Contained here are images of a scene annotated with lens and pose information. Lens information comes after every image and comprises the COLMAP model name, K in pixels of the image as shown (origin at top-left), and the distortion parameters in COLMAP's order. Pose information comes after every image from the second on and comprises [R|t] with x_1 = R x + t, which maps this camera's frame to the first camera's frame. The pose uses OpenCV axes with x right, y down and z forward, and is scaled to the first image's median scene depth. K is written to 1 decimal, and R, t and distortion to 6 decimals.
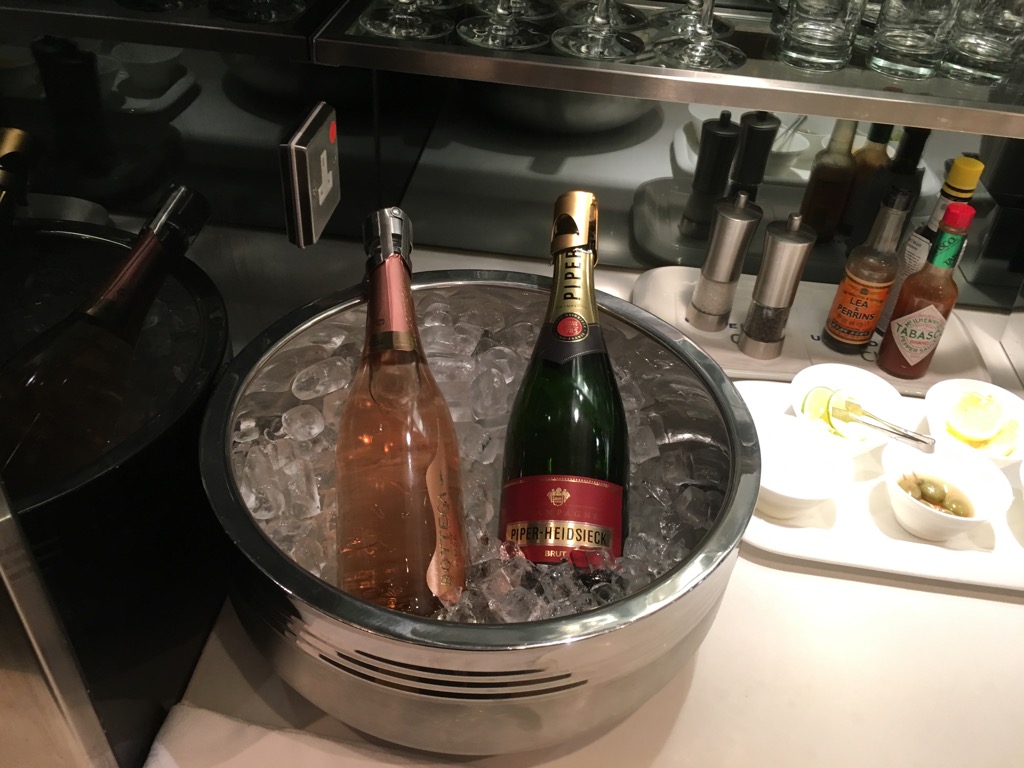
lens RADIAL K [[862.6, 0, 512.0], [0, 862.6, 384.0], [0, 0, 1]] dist [0.068279, -0.120543]
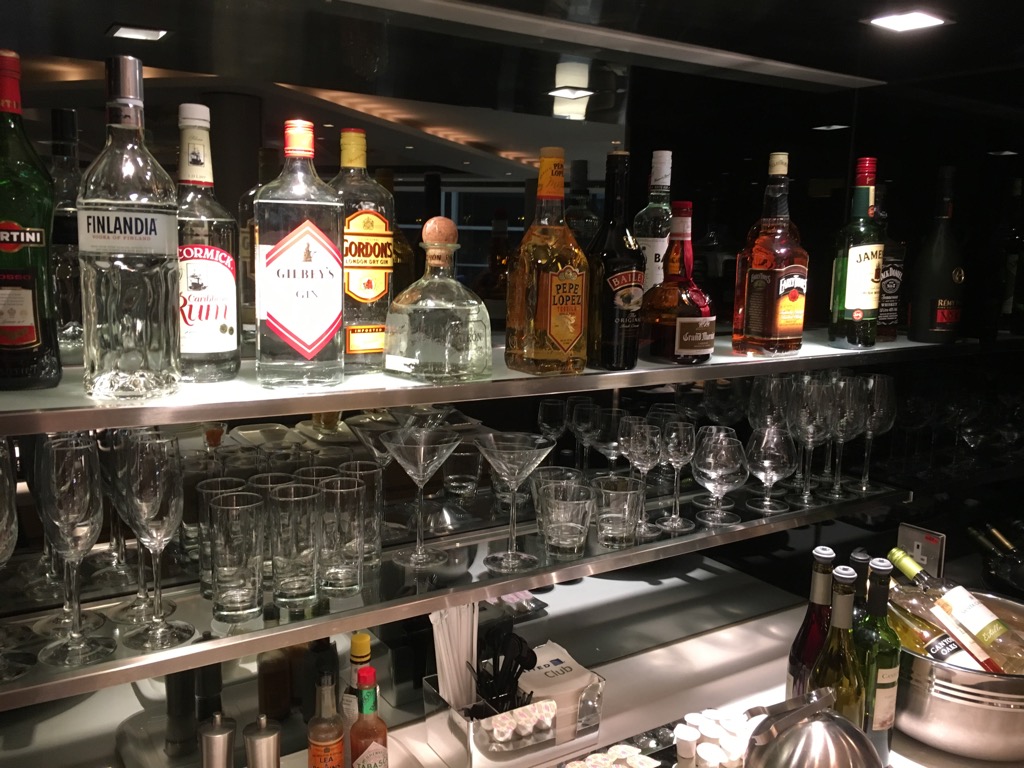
lens RADIAL K [[862.6, 0, 512.0], [0, 862.6, 384.0], [0, 0, 1]] dist [0.068279, -0.120543]
pose [[0.771515, -0.139544, 0.620719, -0.134060], [0.420946, 0.843523, -0.333578, -0.013963], [-0.477042, 0.518650, 0.709531, -0.394768]]
